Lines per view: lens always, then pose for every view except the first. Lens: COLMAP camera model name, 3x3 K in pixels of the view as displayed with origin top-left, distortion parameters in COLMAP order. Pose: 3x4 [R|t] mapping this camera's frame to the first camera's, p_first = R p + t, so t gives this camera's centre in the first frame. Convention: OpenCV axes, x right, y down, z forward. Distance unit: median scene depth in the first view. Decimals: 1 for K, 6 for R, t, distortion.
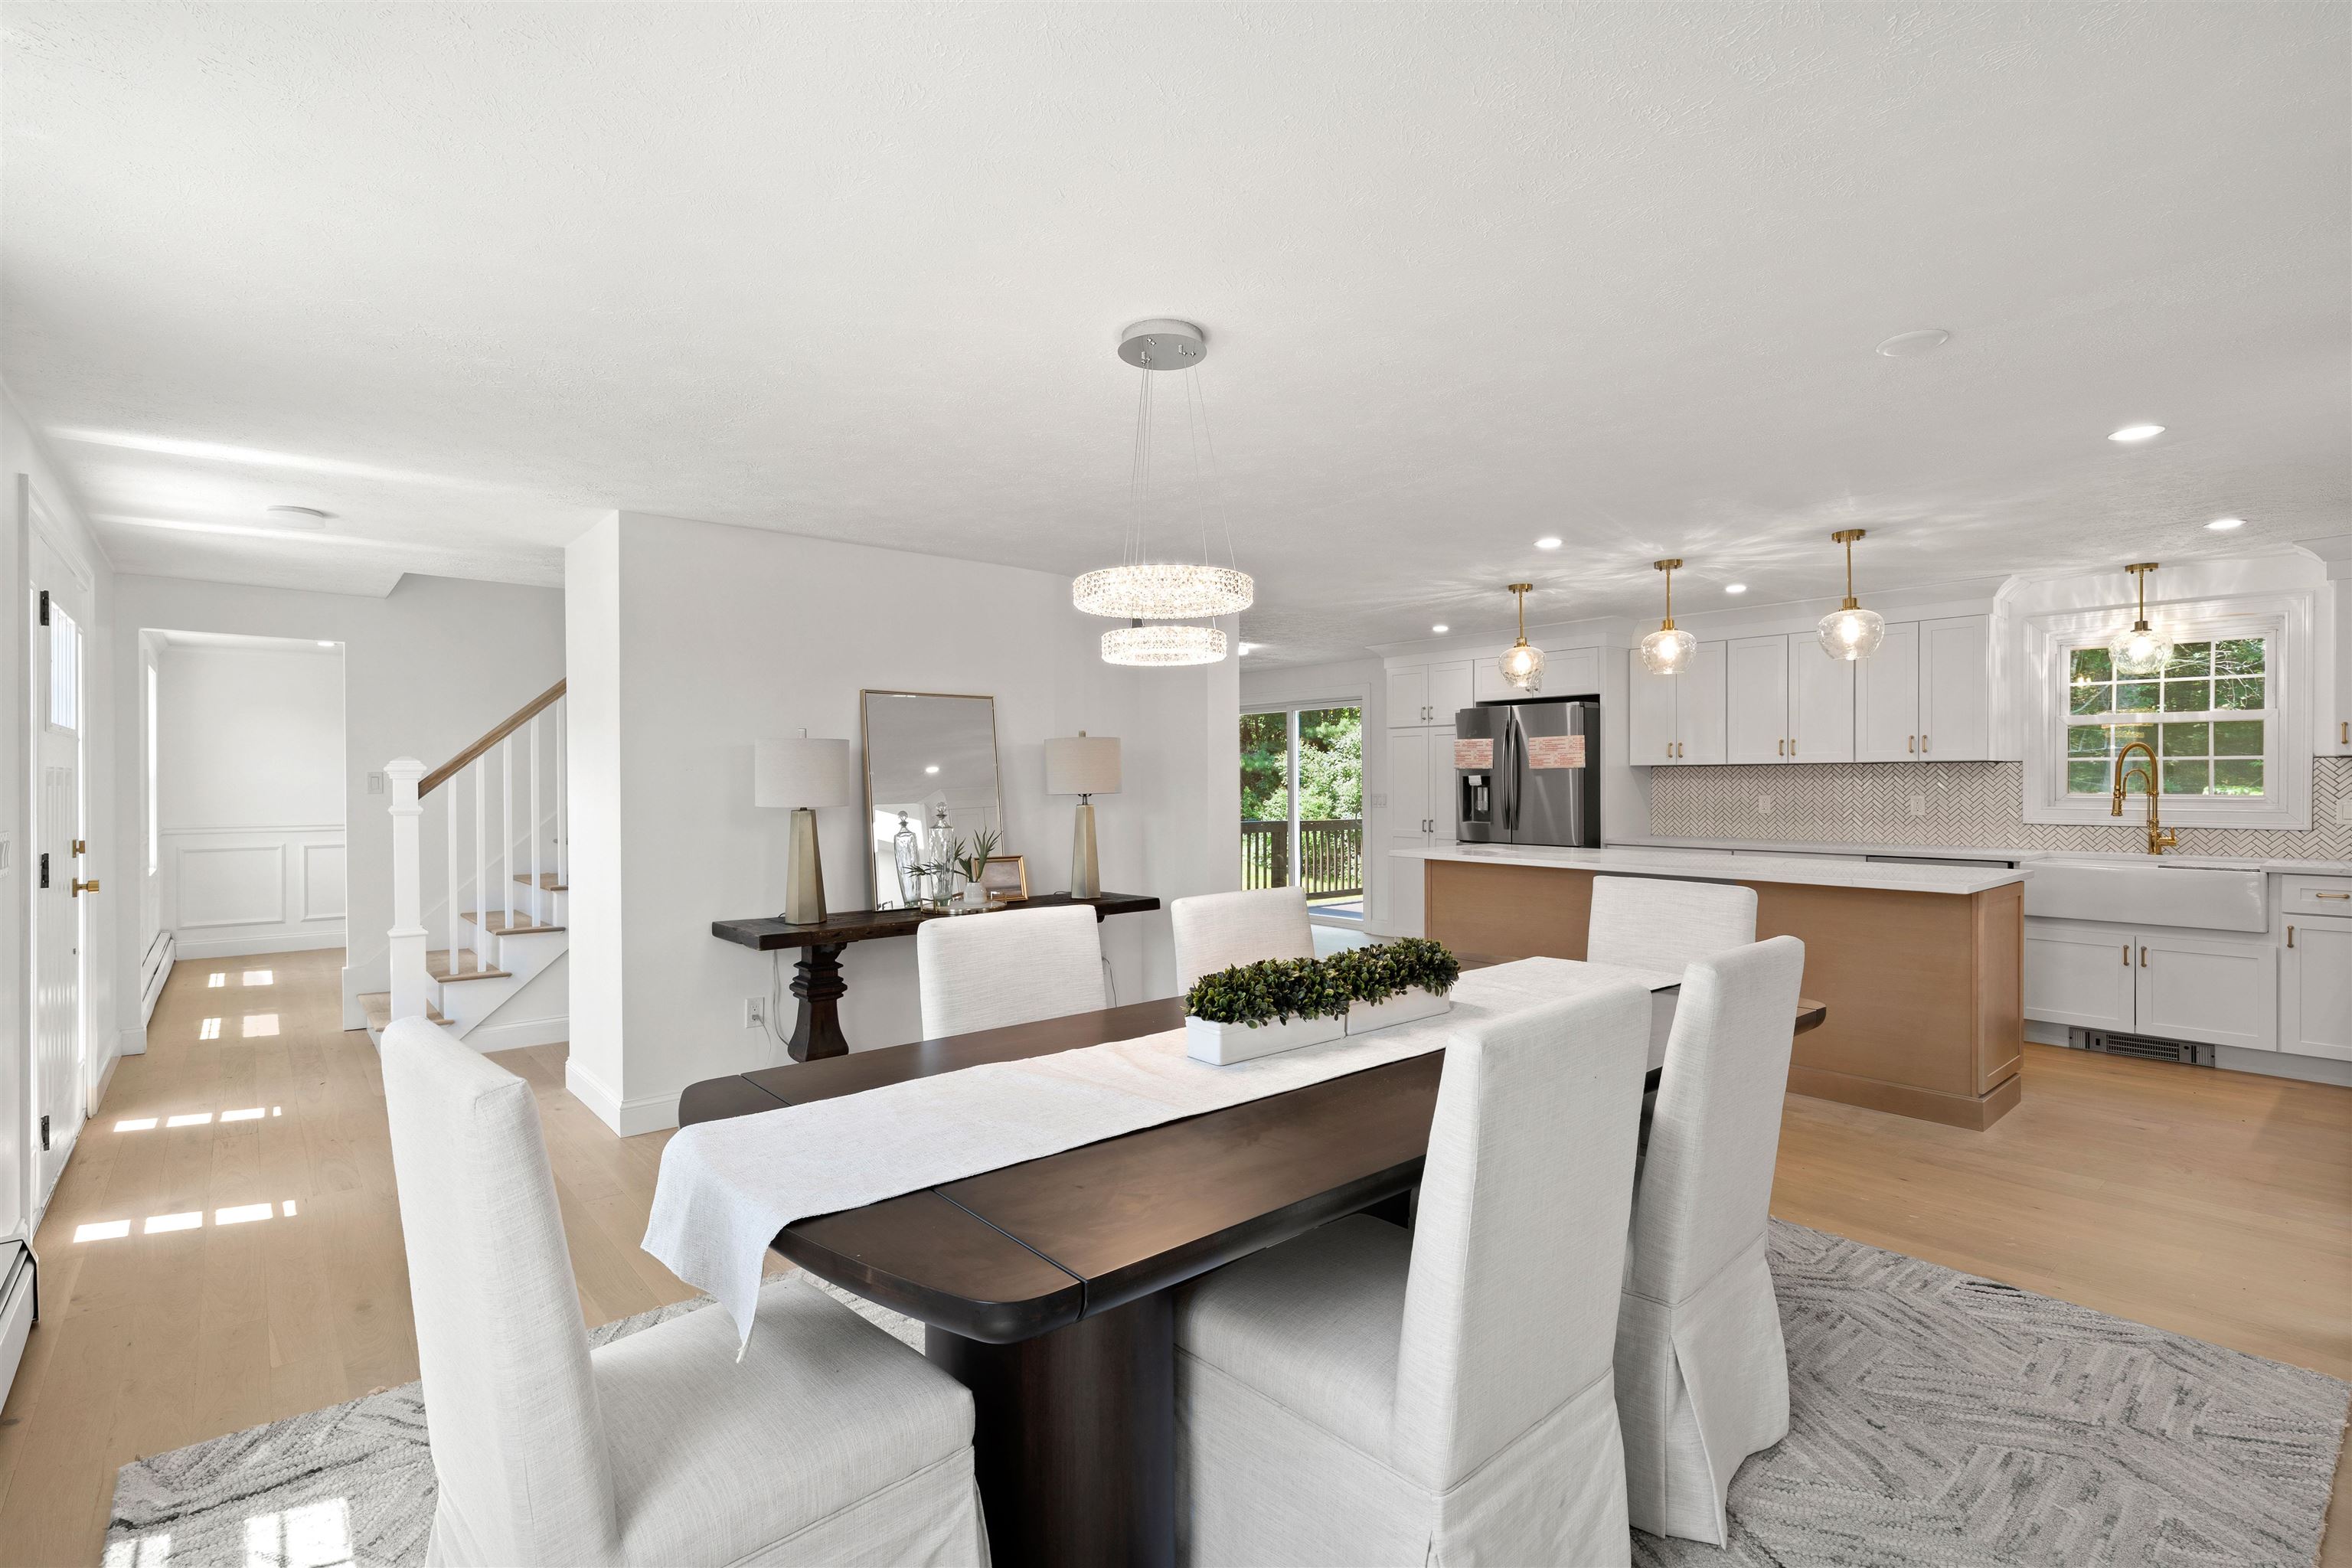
lens RADIAL K [[1059.7, 0, 1164.8], [0, 1059.7, 779.7], [0, 0, 1]] dist [0.001816, -0.001183]
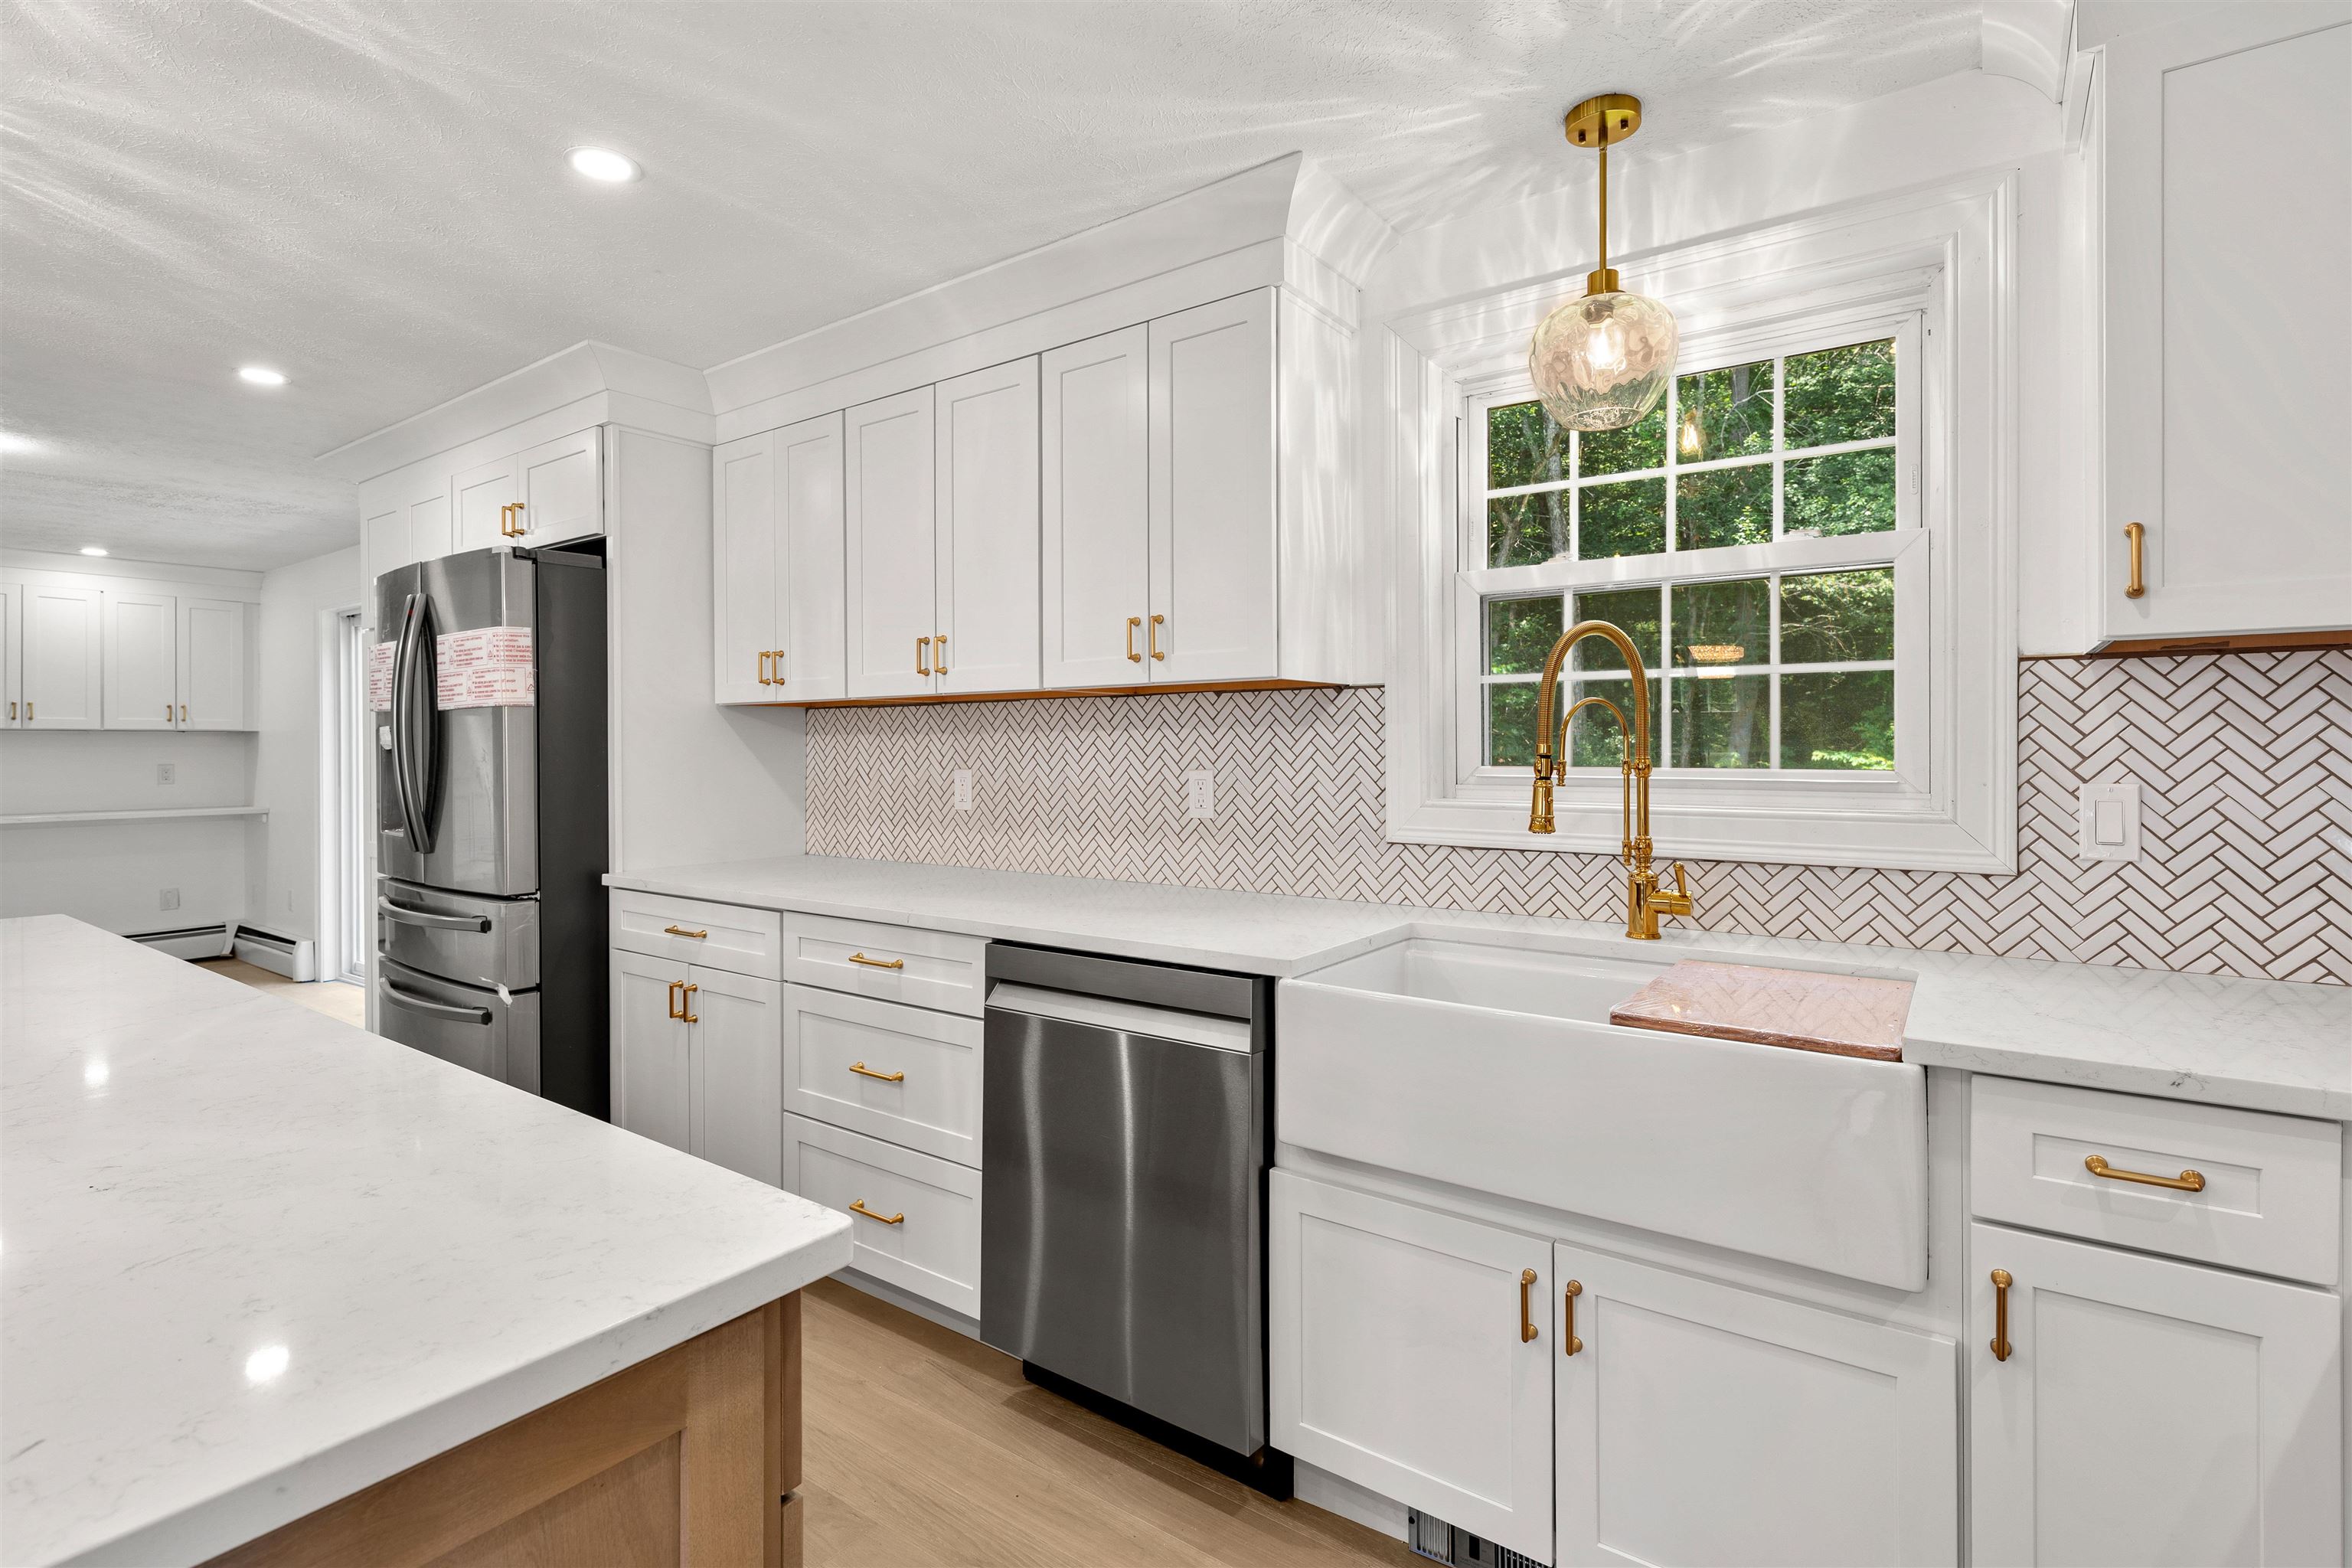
lens RADIAL K [[1113.8, 0, 1144.7], [0, 1113.8, 741.9], [0, 0, 1]] dist [0.006751, -0.000620]
pose [[0.971775, -0.002808, 0.235895, 0.683141], [0.002886, 0.999996, 0.000015, 0.004198], [-0.235894, 0.000666, 0.971779, 0.674698]]
